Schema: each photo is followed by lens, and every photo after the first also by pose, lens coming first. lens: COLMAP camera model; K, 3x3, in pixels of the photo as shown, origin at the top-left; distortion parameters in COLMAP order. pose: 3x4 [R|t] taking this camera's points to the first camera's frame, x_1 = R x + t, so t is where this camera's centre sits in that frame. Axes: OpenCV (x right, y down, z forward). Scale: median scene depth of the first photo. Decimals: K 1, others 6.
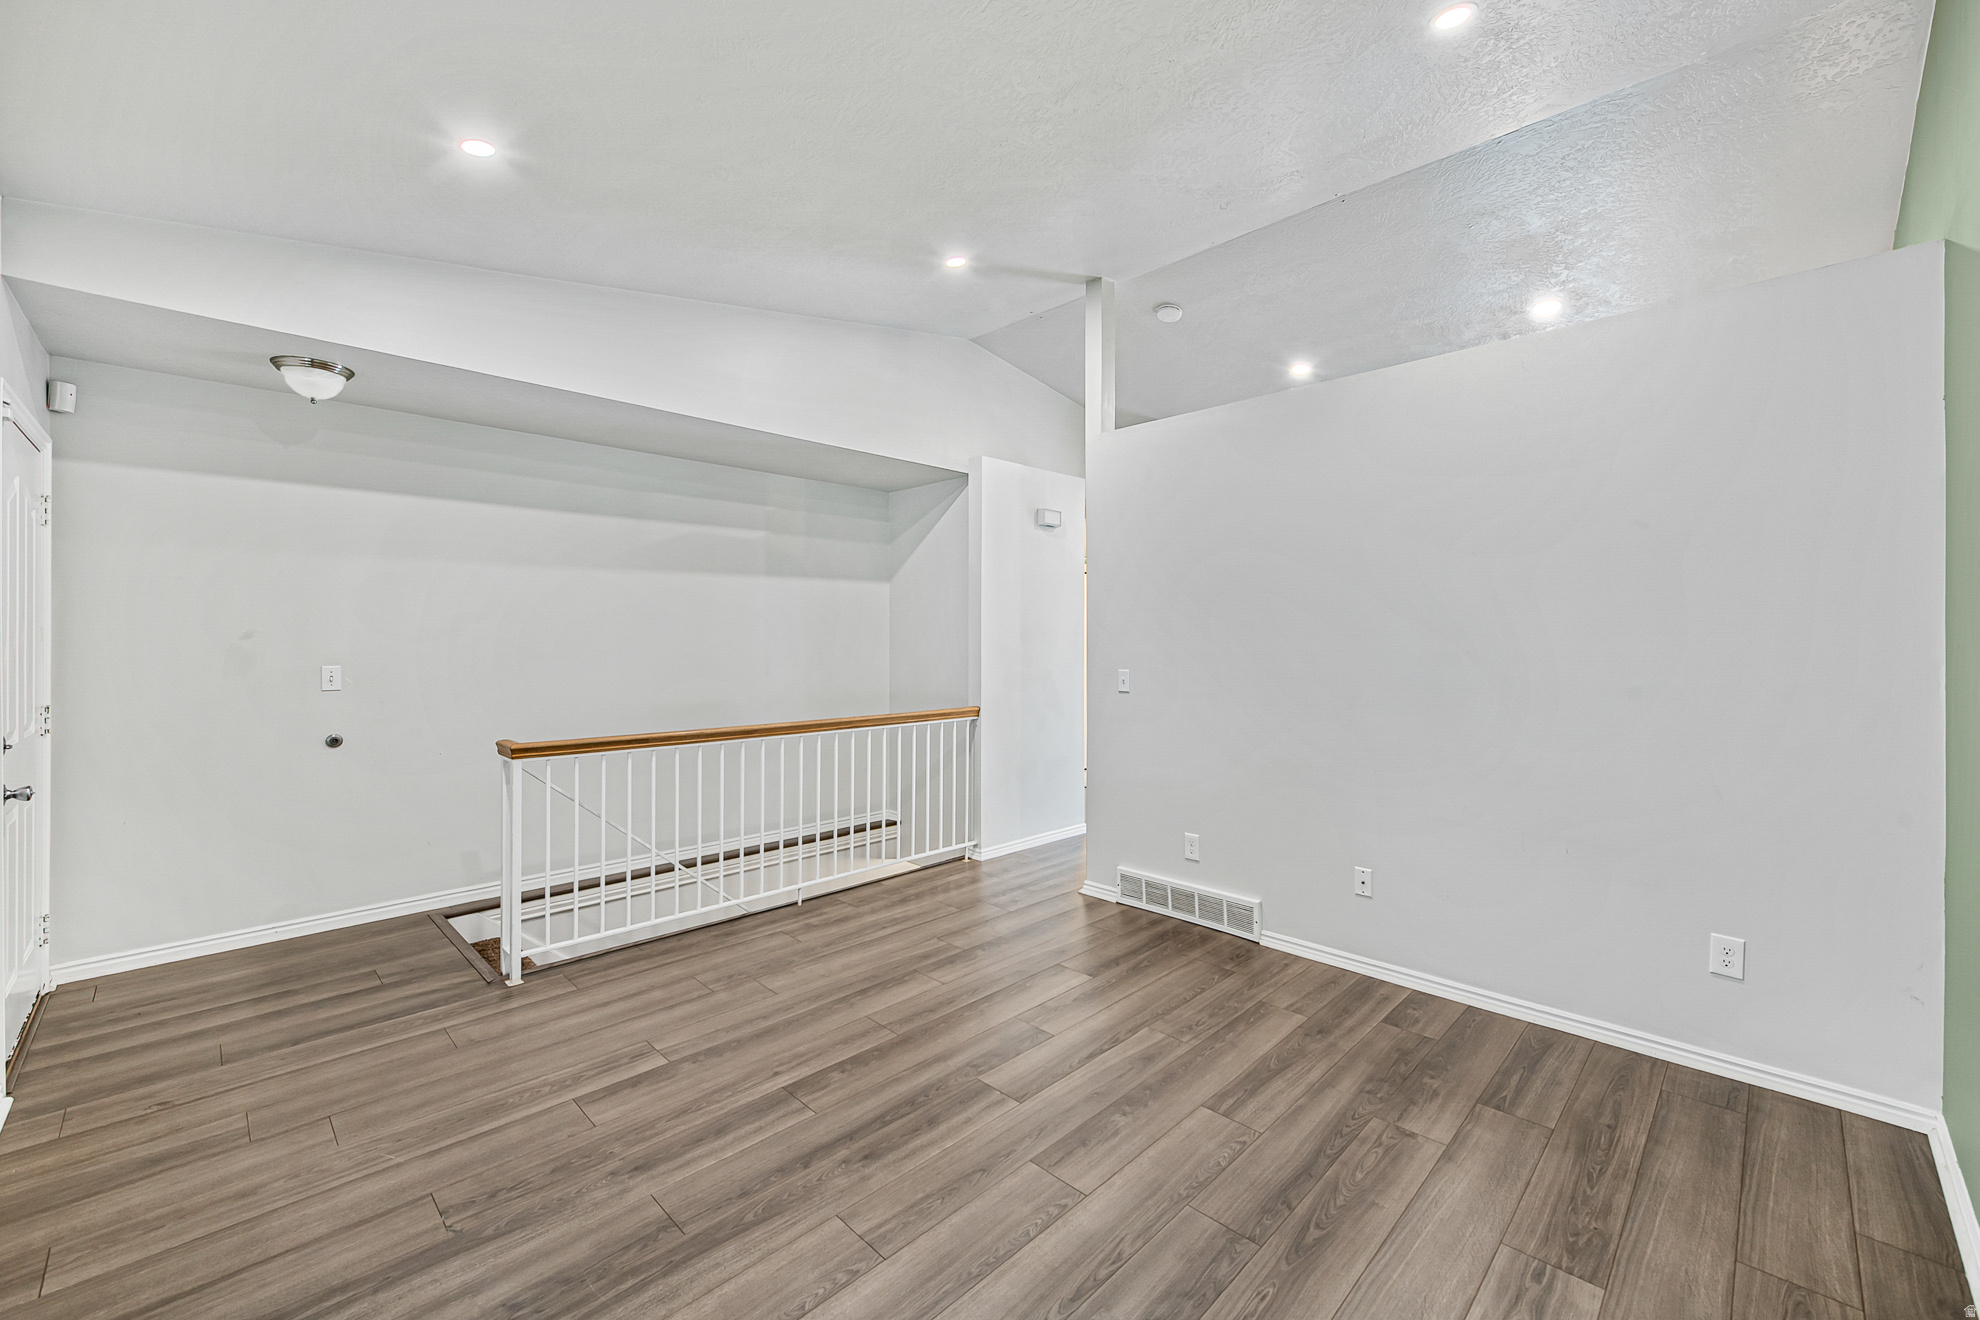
lens RADIAL K [[778.6, 0, 1018.3], [0, 778.6, 643.0], [0, 0, 1]] dist [0.000015, -0.000946]
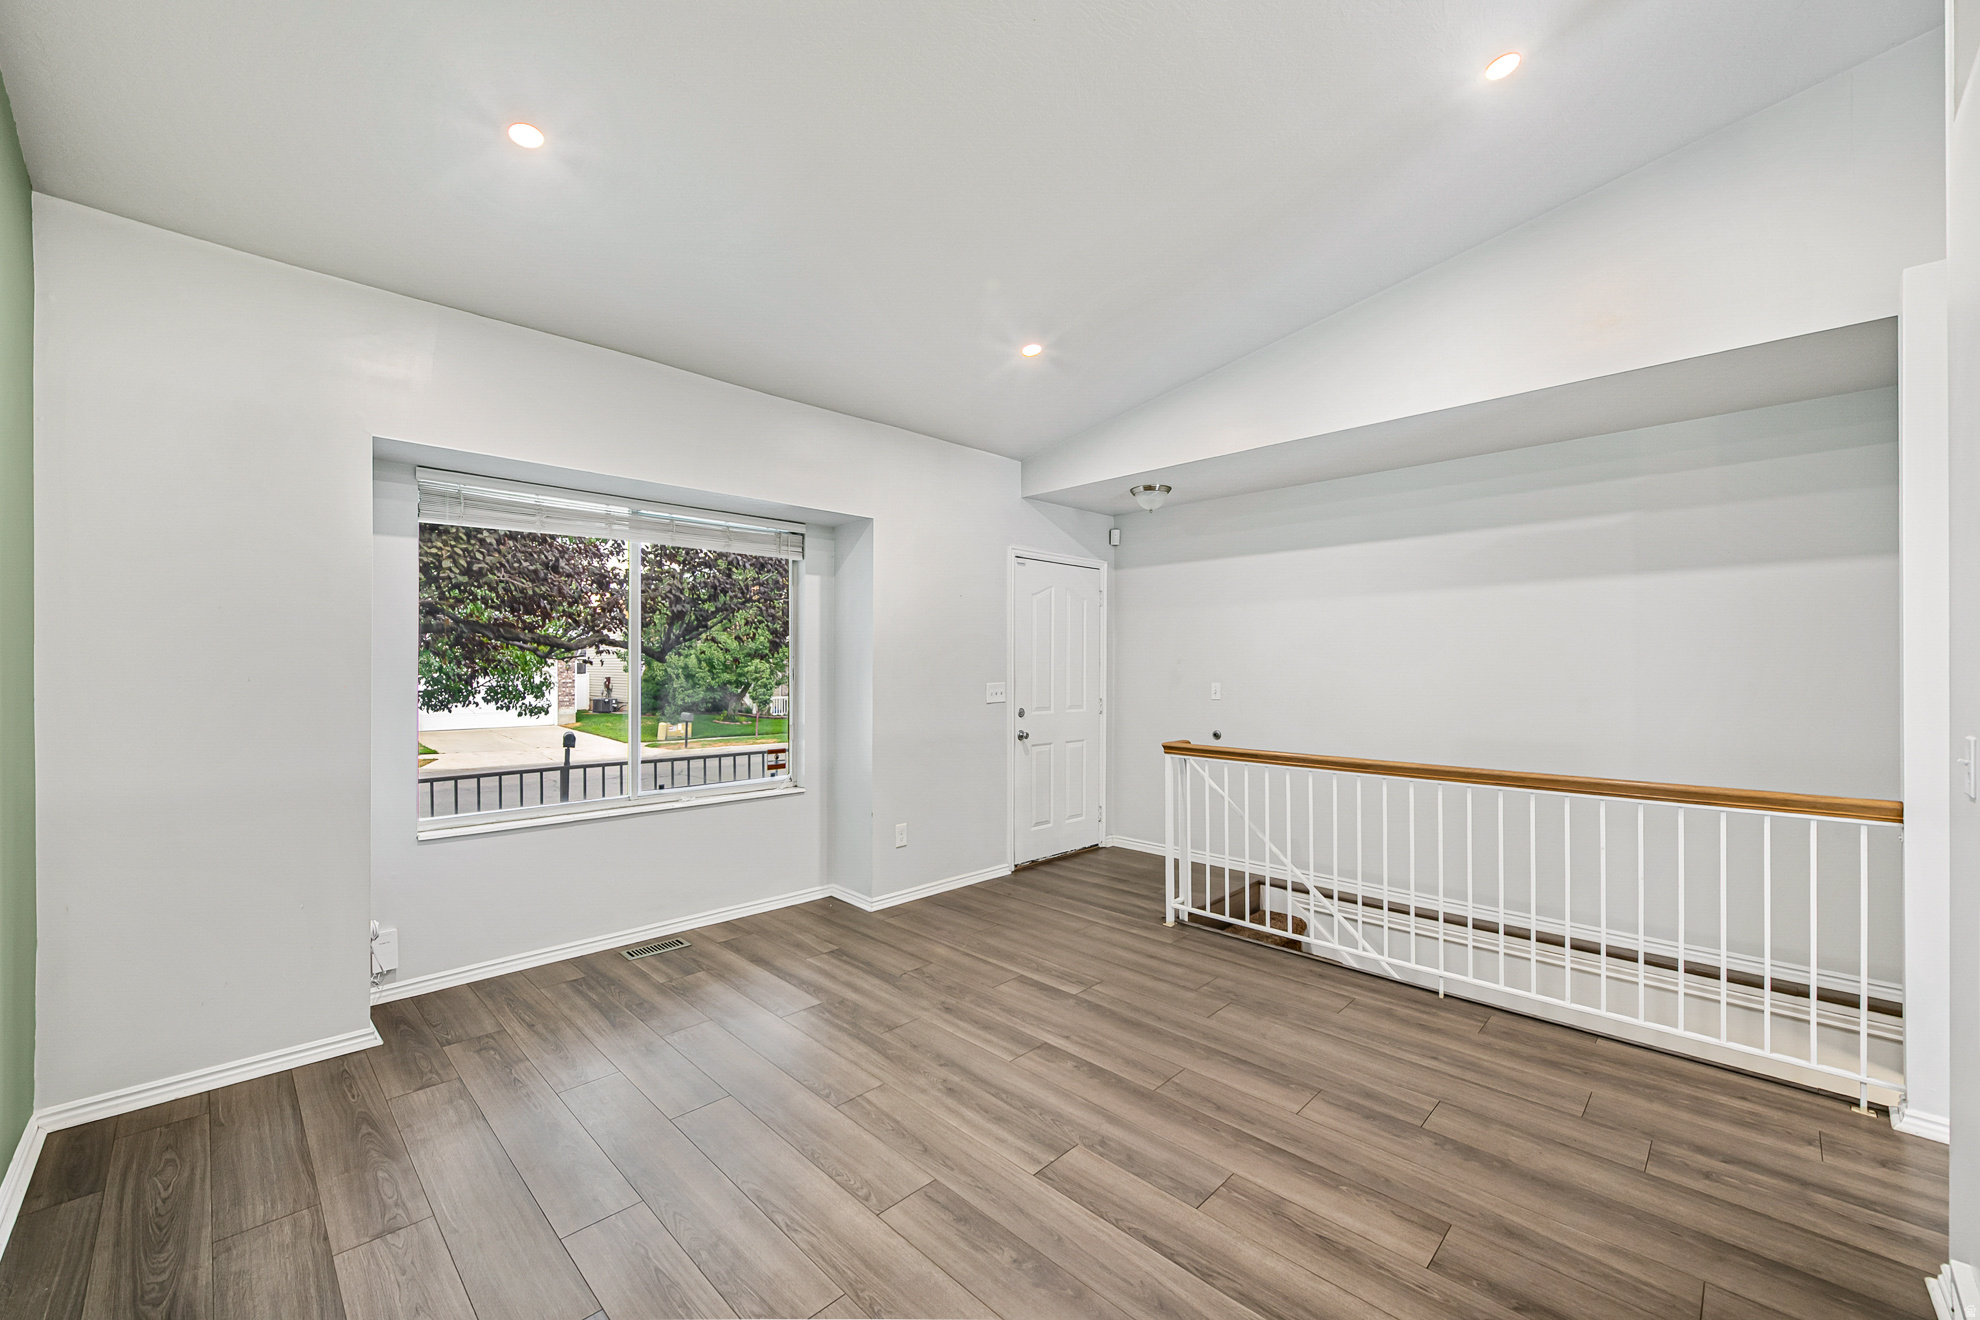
lens RADIAL K [[778.6, 0, 993.5], [0, 778.6, 656.1], [0, 0, 1]] dist [0.000015, -0.000946]
pose [[-0.007597, -0.014893, -0.999860, 0.674834], [-0.006655, 0.999868, -0.014842, 0.005116], [0.999949, 0.006542, -0.007695, 0.710814]]
